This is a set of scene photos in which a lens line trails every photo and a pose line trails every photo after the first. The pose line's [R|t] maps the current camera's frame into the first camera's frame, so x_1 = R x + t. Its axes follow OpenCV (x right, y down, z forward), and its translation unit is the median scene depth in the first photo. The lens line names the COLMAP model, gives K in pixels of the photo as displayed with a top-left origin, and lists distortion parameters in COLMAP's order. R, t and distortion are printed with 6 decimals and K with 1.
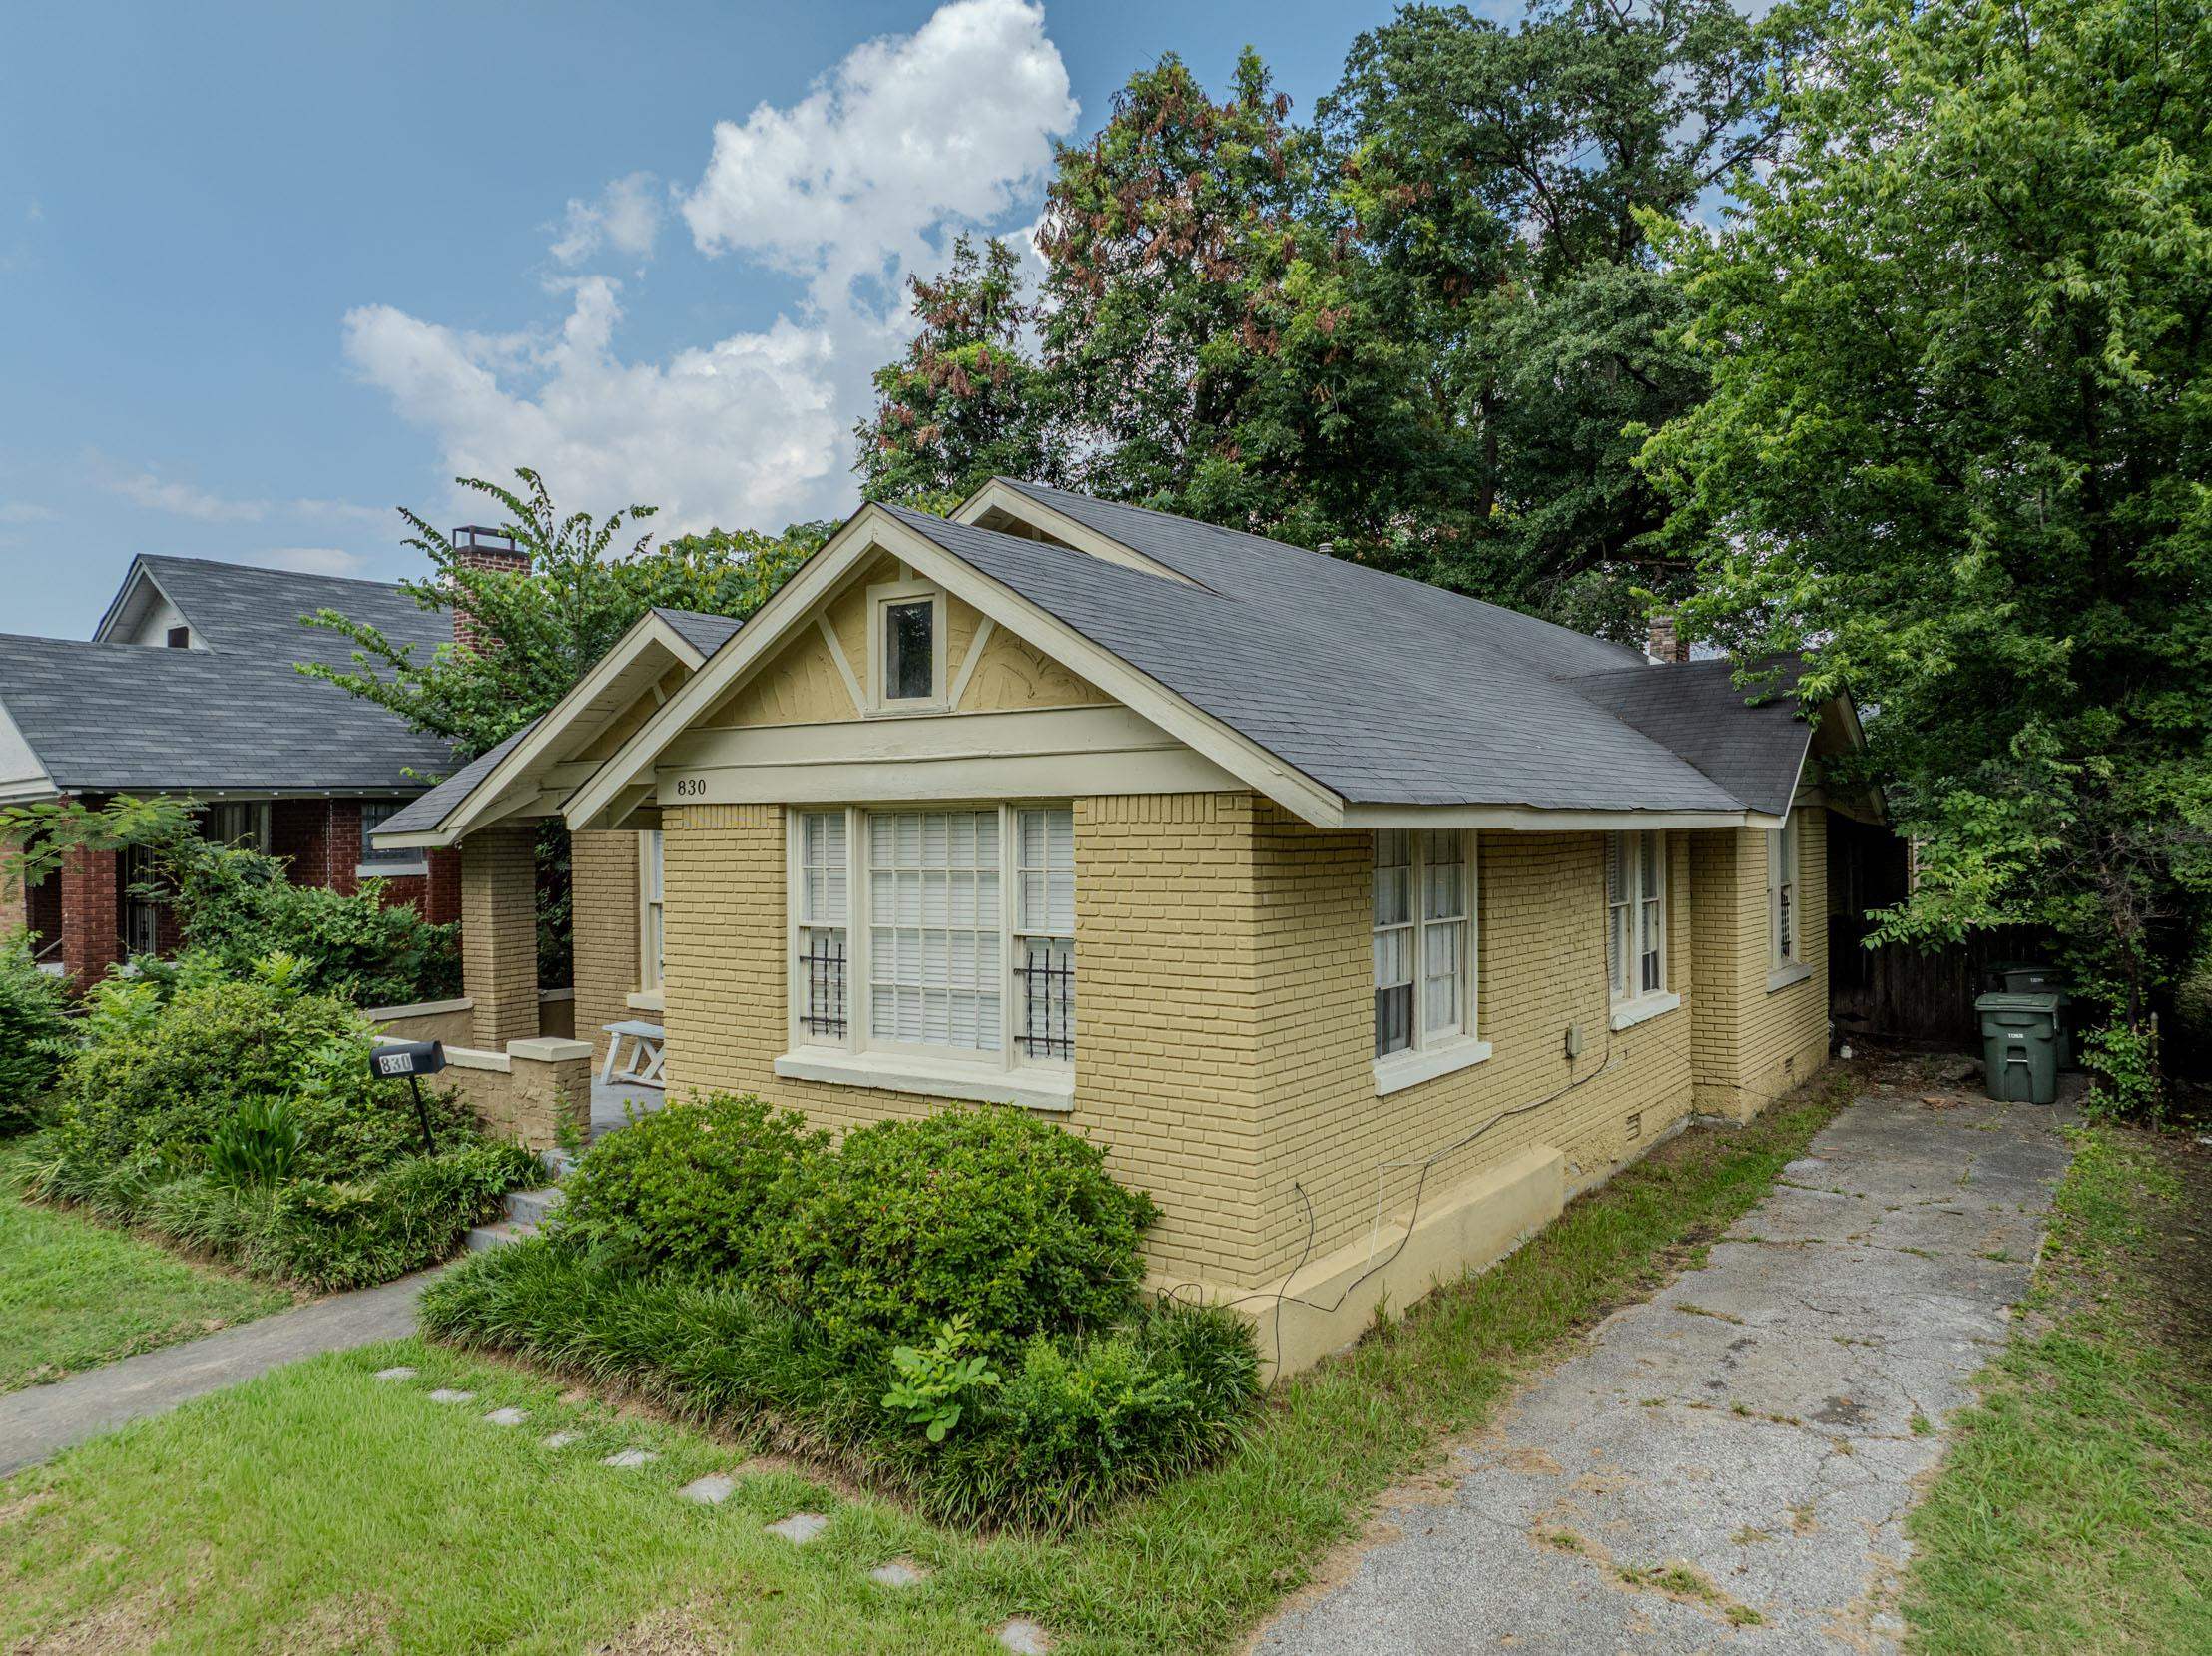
lens RADIAL K [[1564.9, 0, 1096.7], [0, 1564.9, 825.2], [0, 0, 1]] dist [-0.046788, 0.016384]
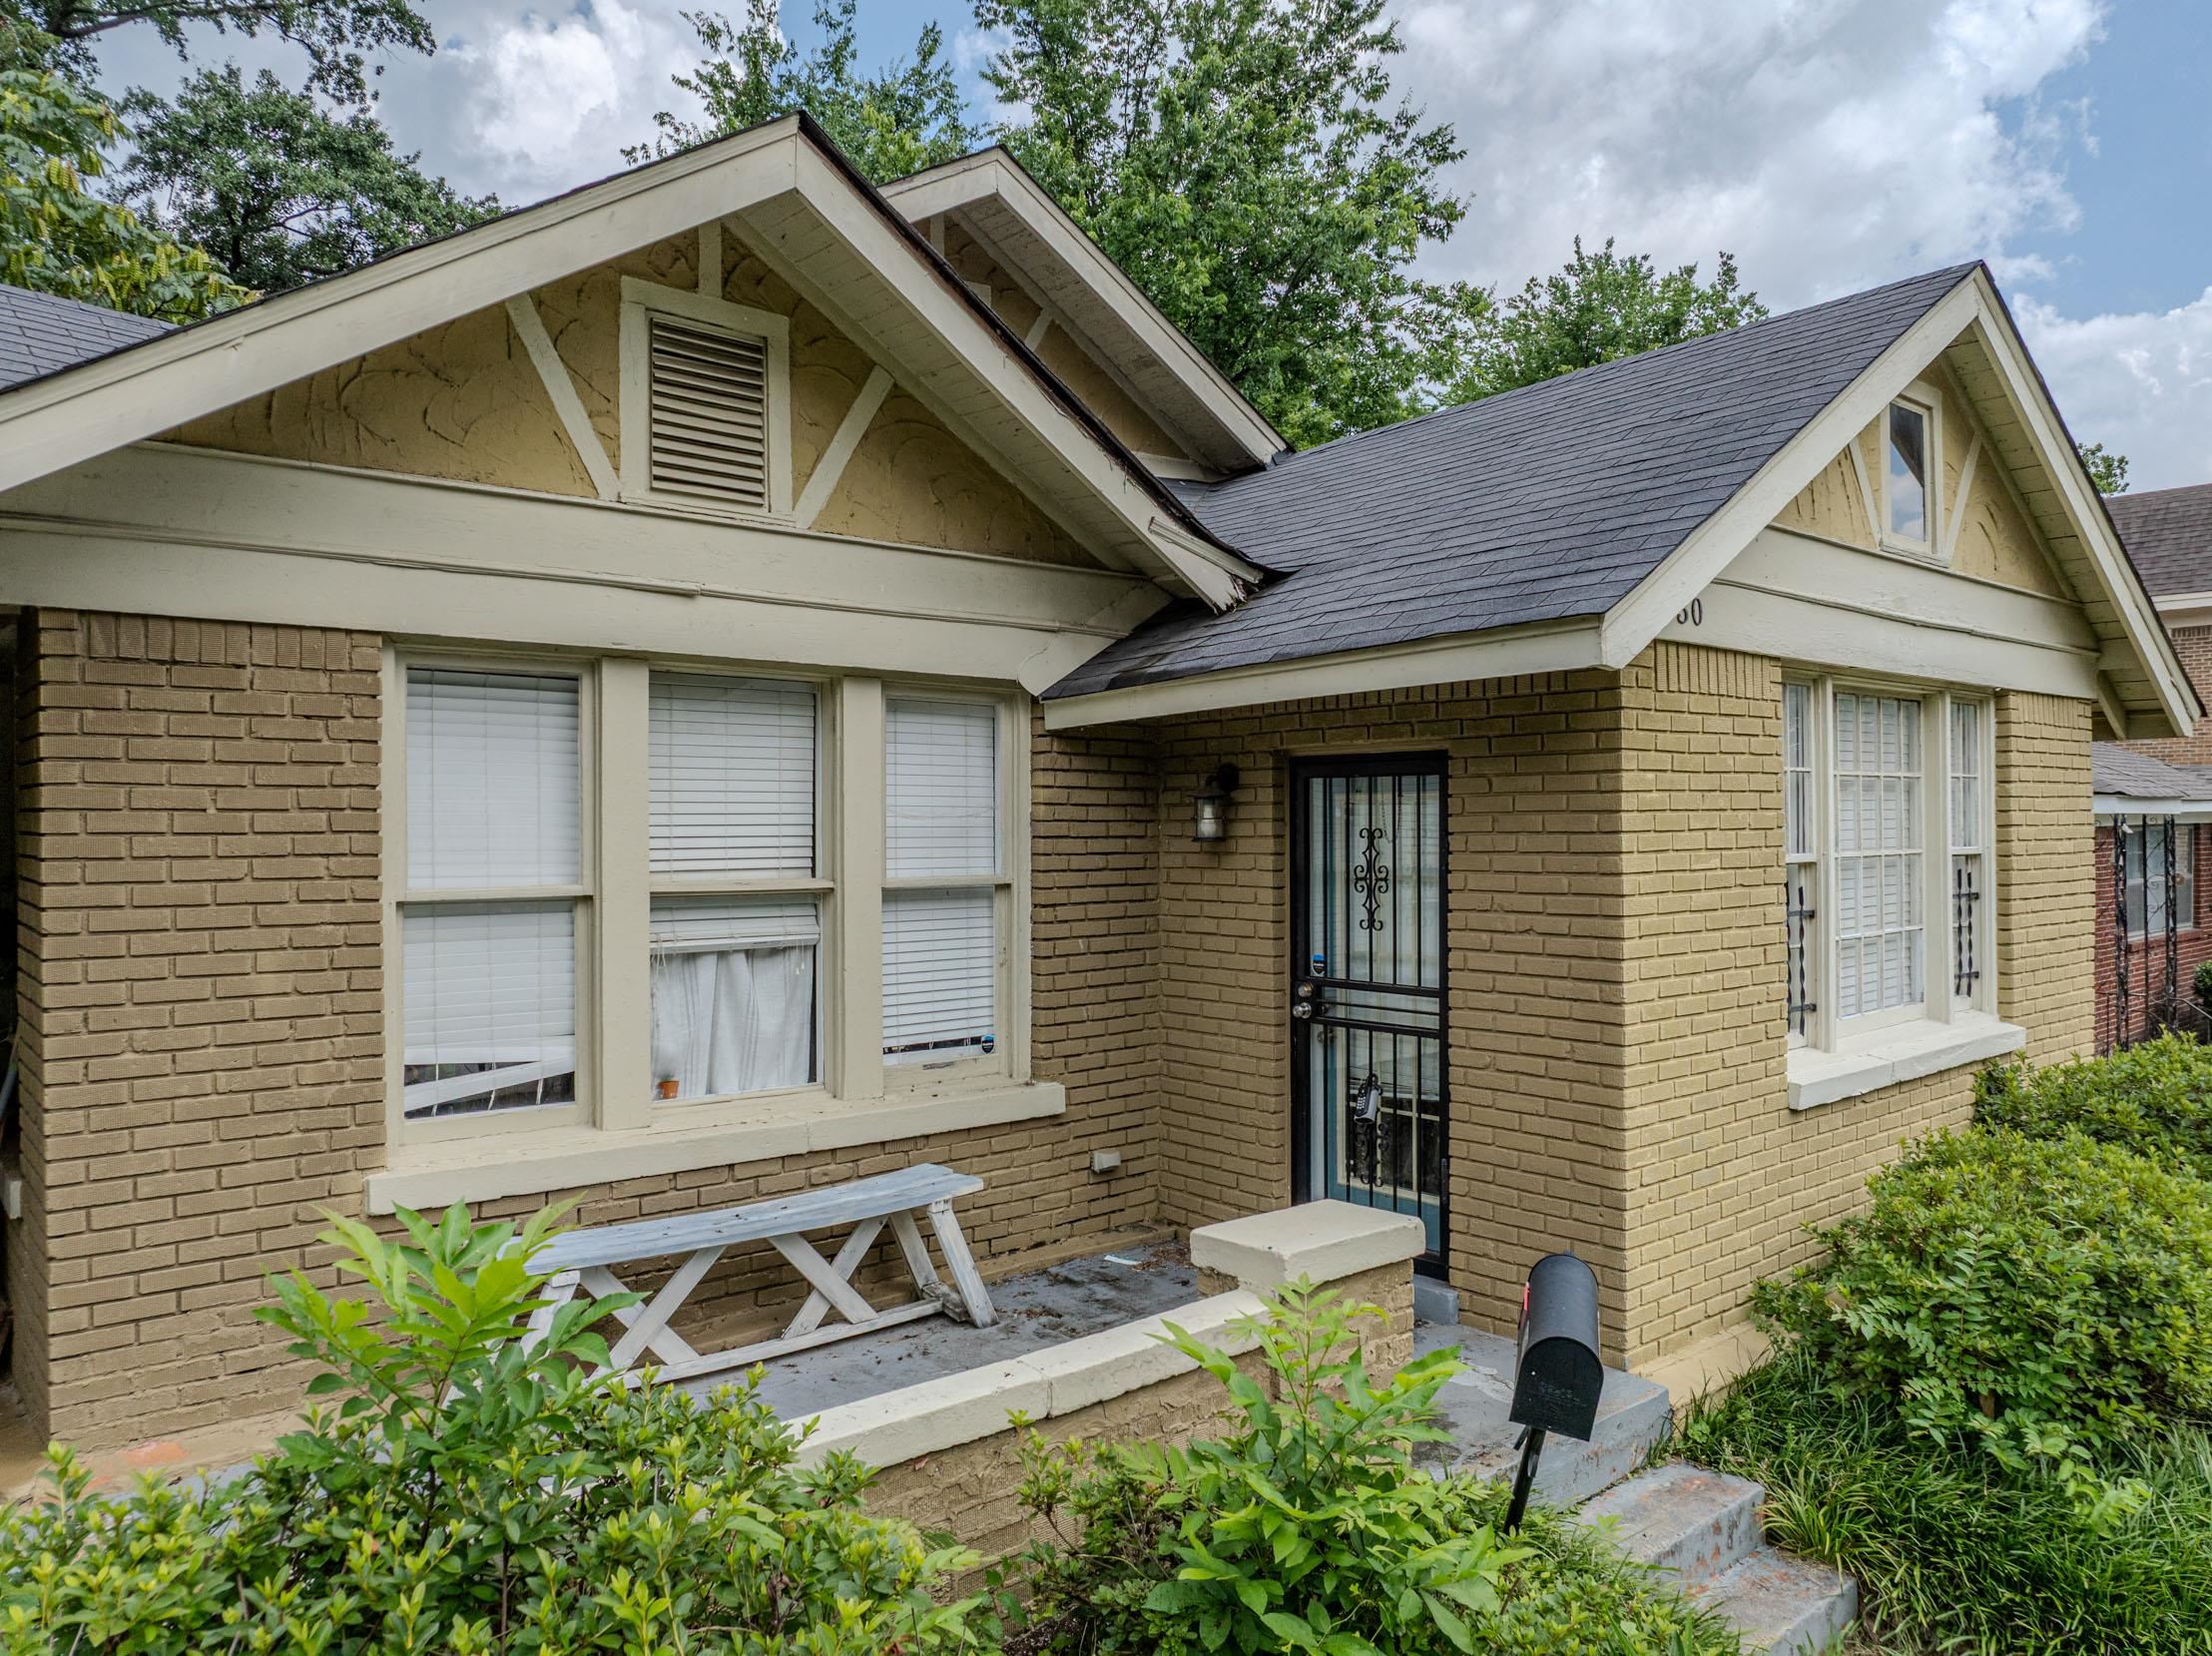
lens RADIAL K [[1564.9, 0, 1103.7], [0, 1564.9, 817.6], [0, 0, 1]] dist [-0.046788, 0.016384]
pose [[0.238794, 0.011167, 0.971006, -0.592507], [0.005177, 0.999905, -0.012772, 0.037357], [-0.971056, 0.008076, 0.238713, 0.777445]]
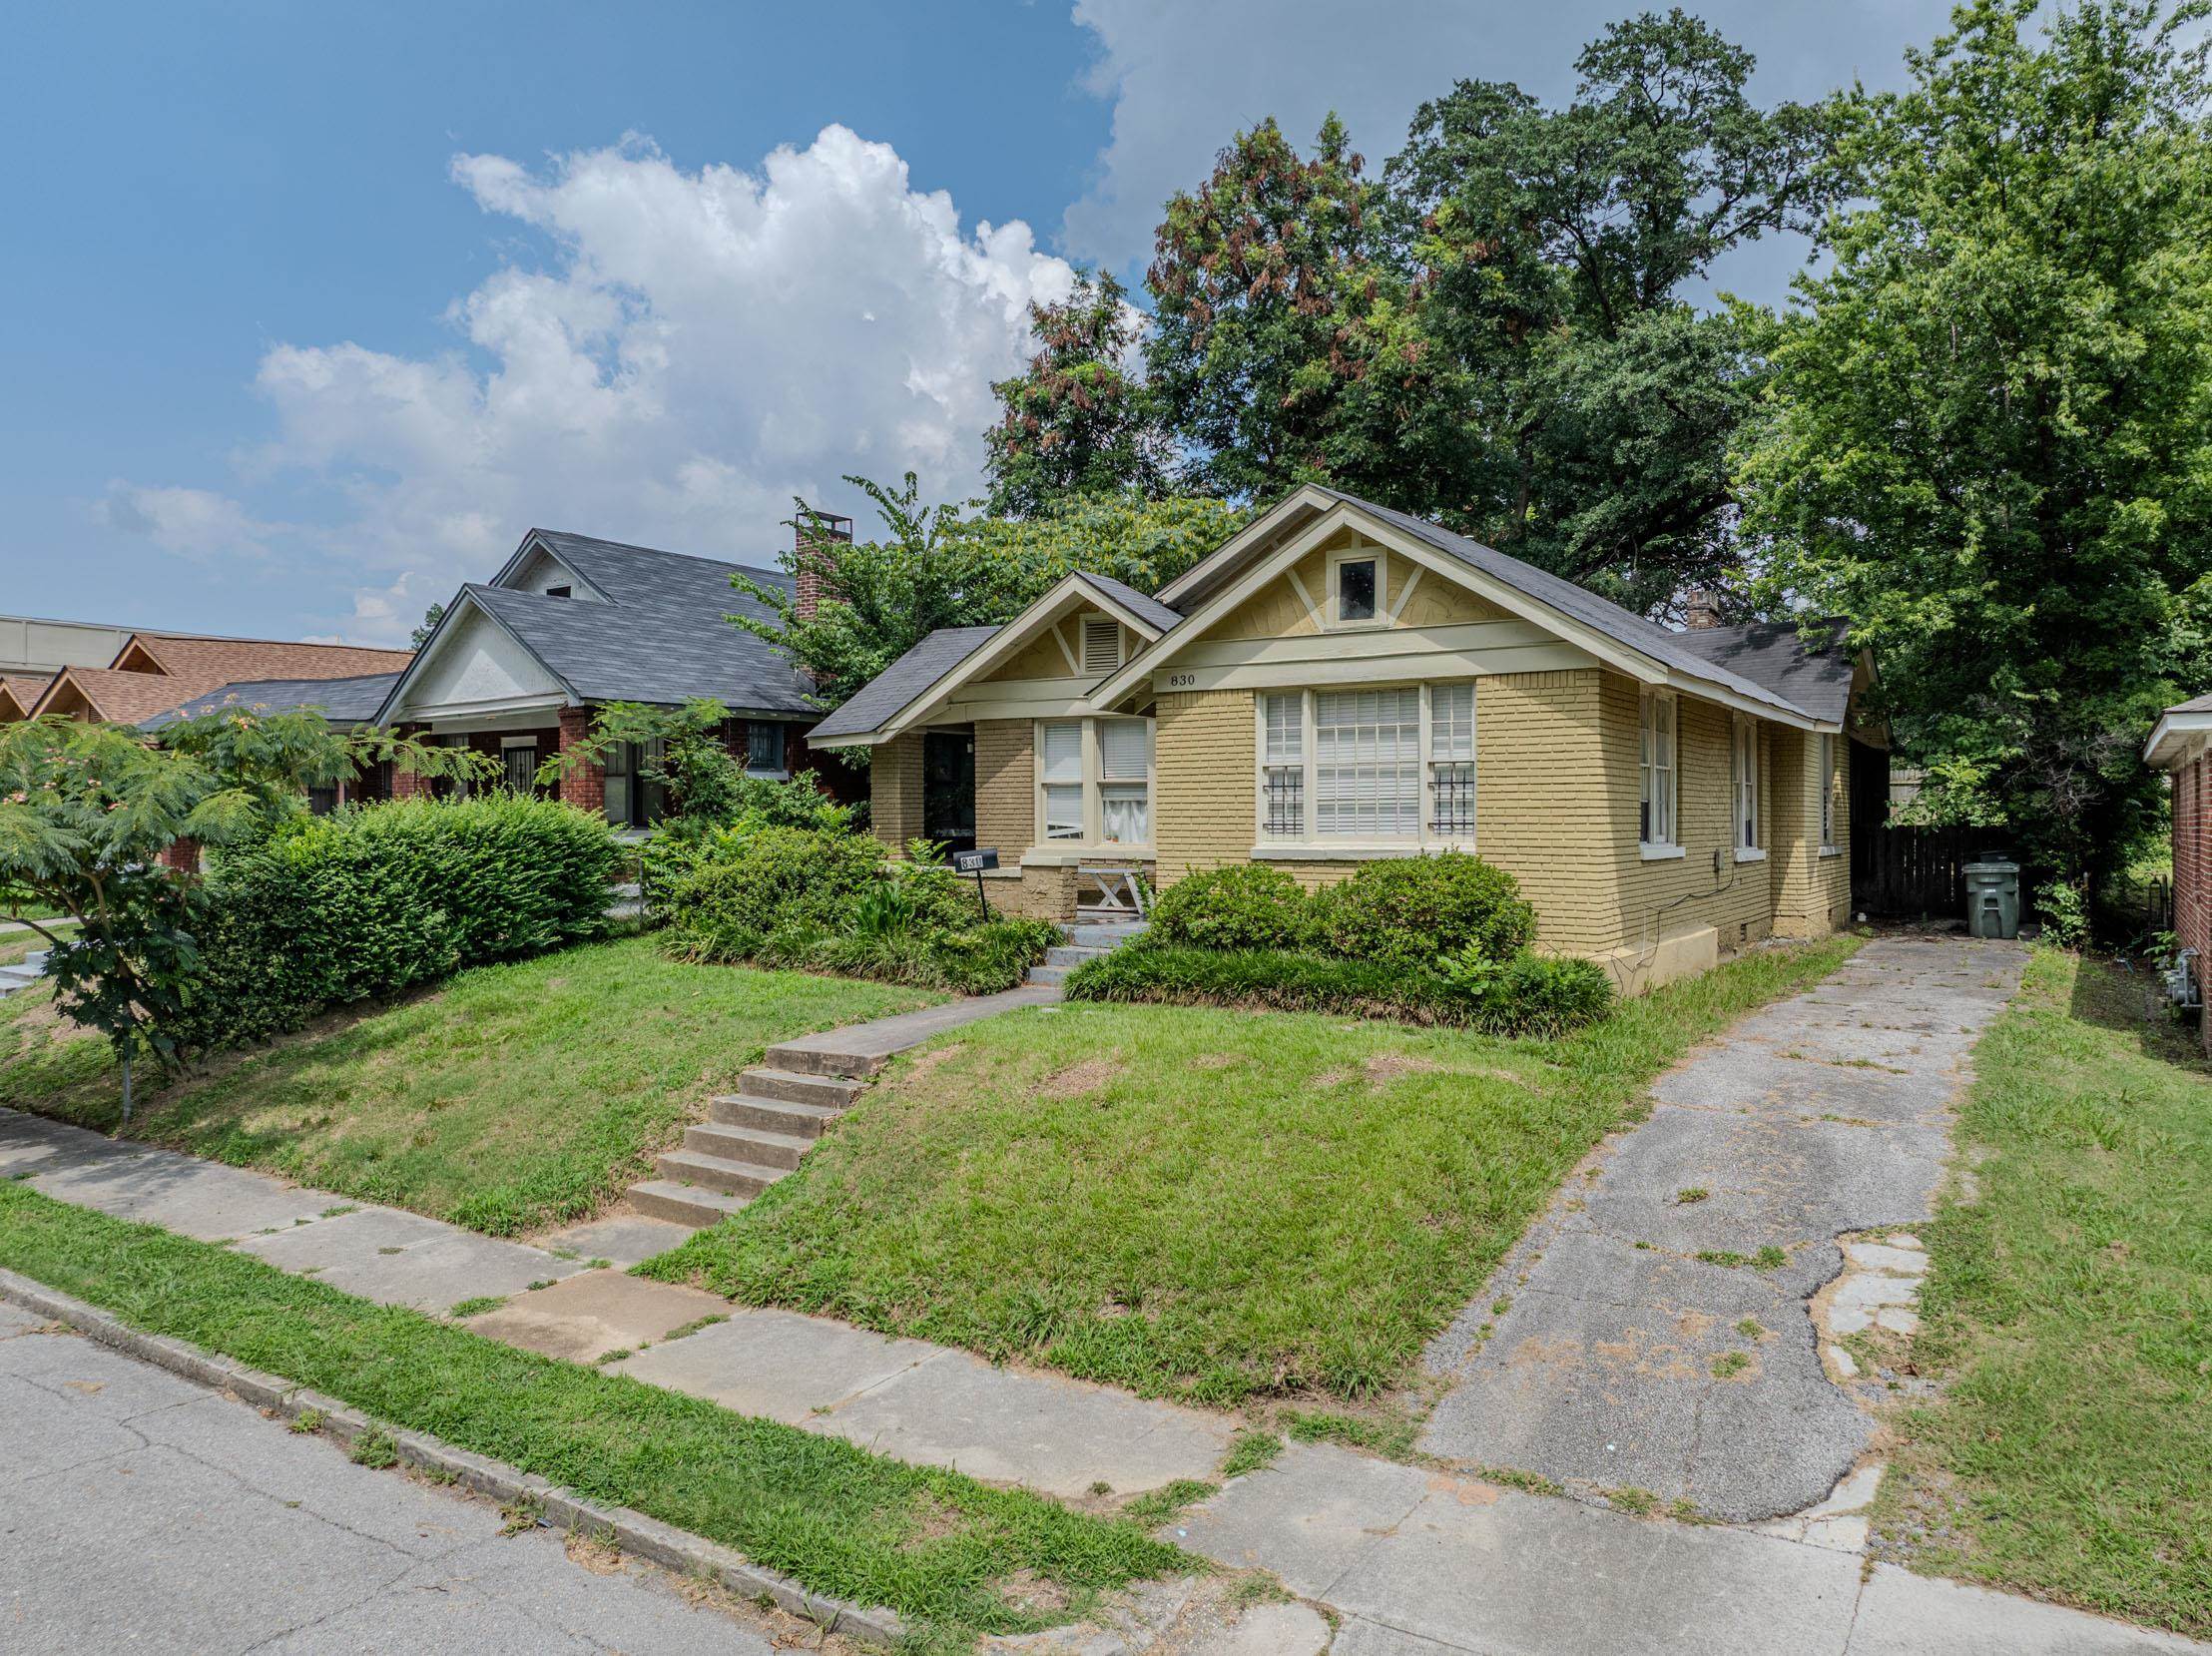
lens RADIAL K [[1564.9, 0, 1100.5], [0, 1564.9, 828.8], [0, 0, 1]] dist [-0.046788, 0.016384]
pose [[0.999166, 0.007007, 0.040220, -0.295128], [-0.007125, 0.999971, 0.002805, 0.087755], [-0.040199, -0.003090, 0.999187, -0.407704]]
